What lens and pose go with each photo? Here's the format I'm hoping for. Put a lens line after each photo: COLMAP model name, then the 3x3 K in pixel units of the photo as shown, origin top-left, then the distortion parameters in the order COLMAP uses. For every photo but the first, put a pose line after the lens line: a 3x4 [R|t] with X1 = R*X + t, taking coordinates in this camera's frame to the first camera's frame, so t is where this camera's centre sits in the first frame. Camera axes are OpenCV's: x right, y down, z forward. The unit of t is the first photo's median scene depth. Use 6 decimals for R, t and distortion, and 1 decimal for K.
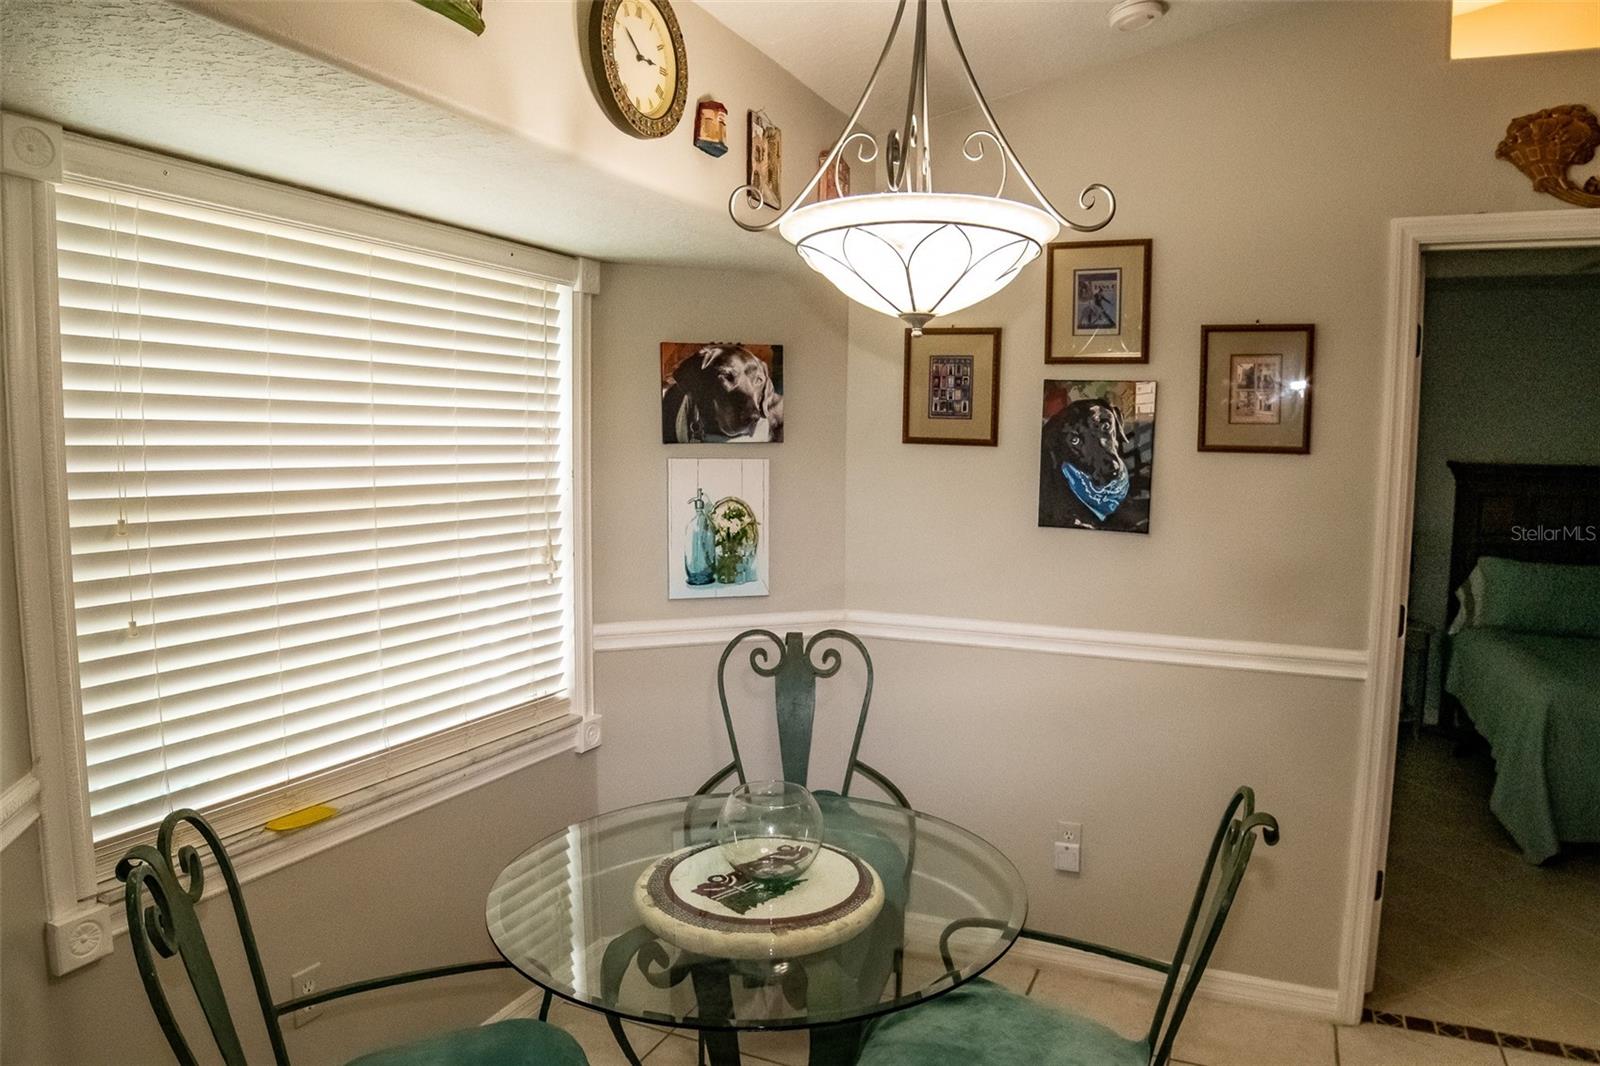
lens RADIAL K [[1002.7, 0, 809.8], [0, 1002.7, 527.9], [0, 0, 1]] dist [-0.119836, 0.050143]
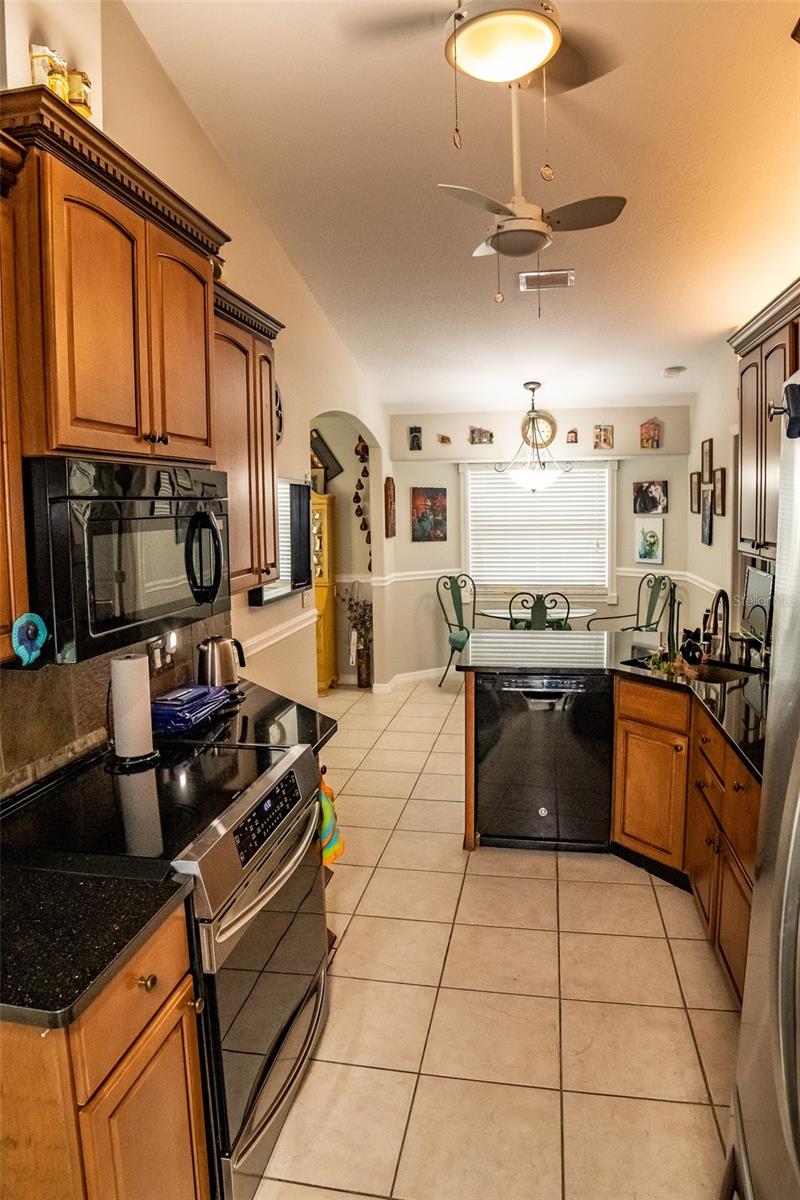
lens RADIAL K [[752.0, 0, 400.5], [0, 752.0, 578.7], [0, 0, 1]] dist [-0.119836, 0.050143]
pose [[0.230271, 0.078923, -0.969921, 2.001493], [-0.072803, 0.995310, 0.063705, 0.027766], [0.970399, 0.055944, 0.234937, -0.288335]]
